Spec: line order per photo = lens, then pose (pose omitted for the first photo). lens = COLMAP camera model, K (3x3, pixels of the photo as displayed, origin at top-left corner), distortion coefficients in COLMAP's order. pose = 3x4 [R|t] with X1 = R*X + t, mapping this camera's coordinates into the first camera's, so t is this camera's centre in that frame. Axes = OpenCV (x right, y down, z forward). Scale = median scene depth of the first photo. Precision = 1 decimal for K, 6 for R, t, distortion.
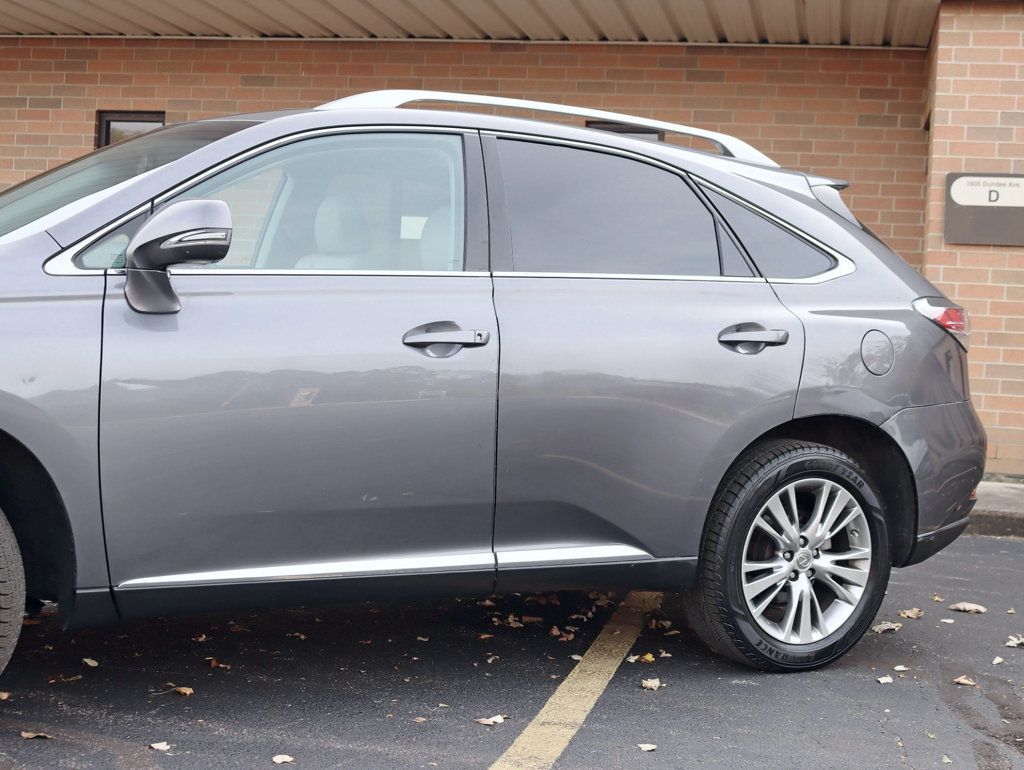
lens RADIAL K [[1599.8, 0, 512.0], [0, 1599.8, 385.0], [0, 0, 1]] dist [-0.026559, -0.057802]
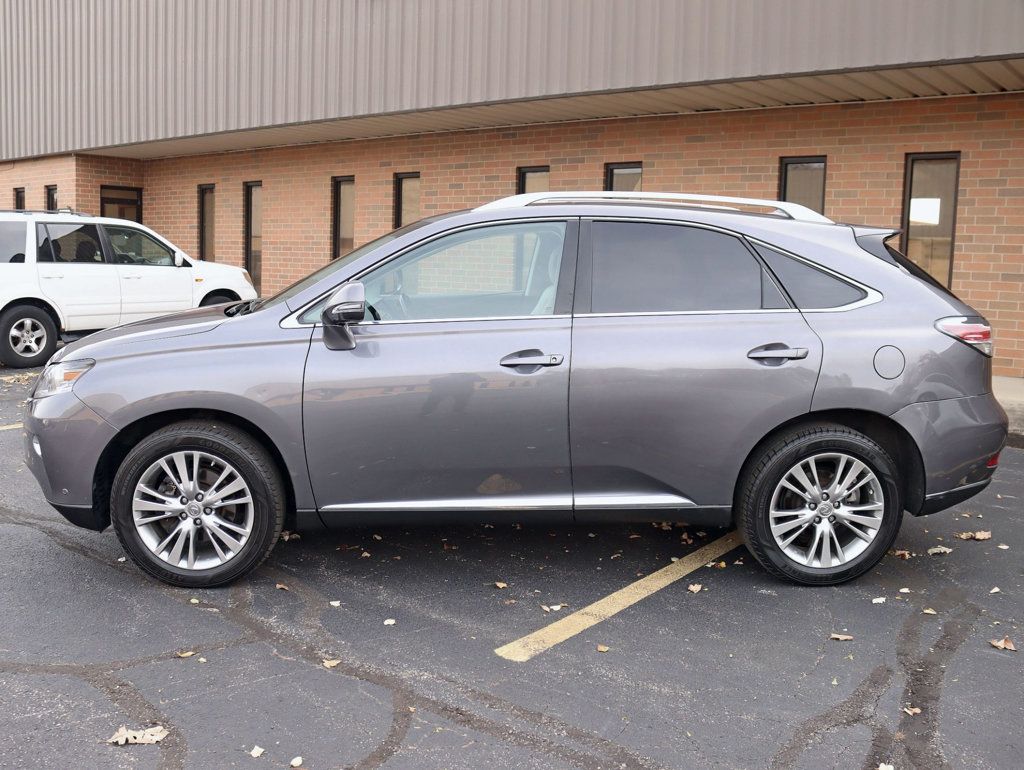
lens RADIAL K [[961.3, 0, 512.0], [0, 961.3, 385.0], [0, 0, 1]] dist [-0.136149, 0.147825]
pose [[0.897176, 0.030808, -0.440598, 0.300631], [0.006217, 0.996585, 0.082342, -0.070633], [0.441630, -0.076615, 0.893920, 0.141345]]
